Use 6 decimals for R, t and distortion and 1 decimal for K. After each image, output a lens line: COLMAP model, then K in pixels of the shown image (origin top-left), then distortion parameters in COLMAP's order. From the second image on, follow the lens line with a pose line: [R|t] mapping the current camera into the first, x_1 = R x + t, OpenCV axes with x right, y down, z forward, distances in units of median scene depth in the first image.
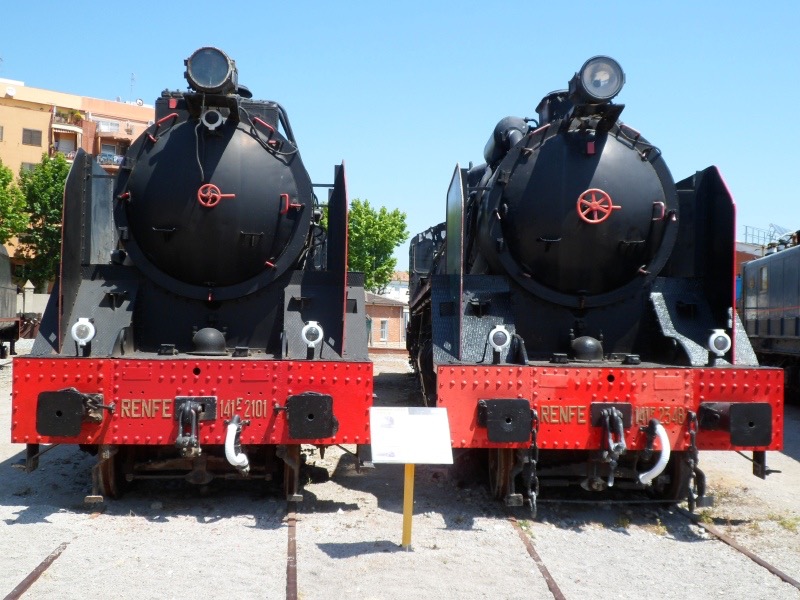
lens RADIAL K [[773.3, 0, 397.8], [0, 773.3, 304.1], [0, 0, 1]] dist [-0.028074, 0.000000]
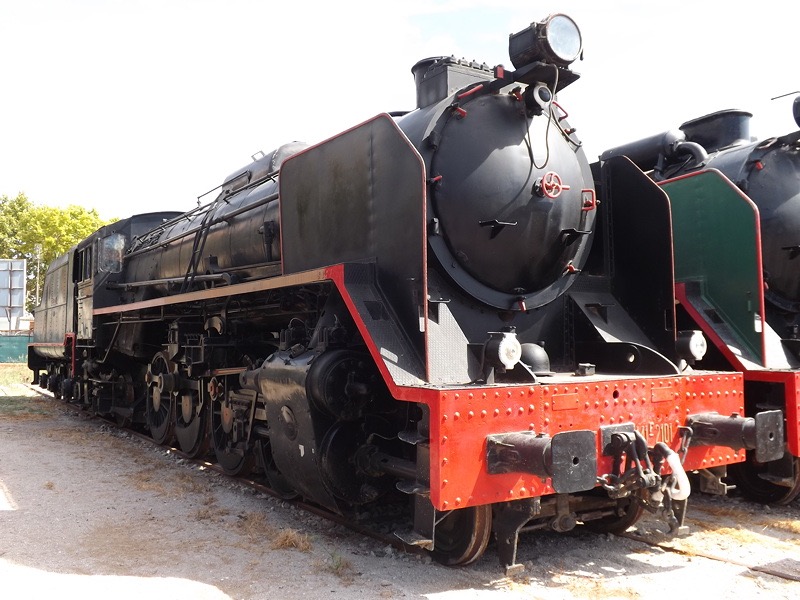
lens RADIAL K [[784.5, 0, 412.6], [0, 784.5, 267.9], [0, 0, 1]] dist [-0.079199, 0.000000]
pose [[0.903309, 0.013200, 0.428786, -0.735475], [0.016002, 0.997794, -0.064429, 0.002152], [-0.428691, 0.065061, 0.901106, 0.297075]]
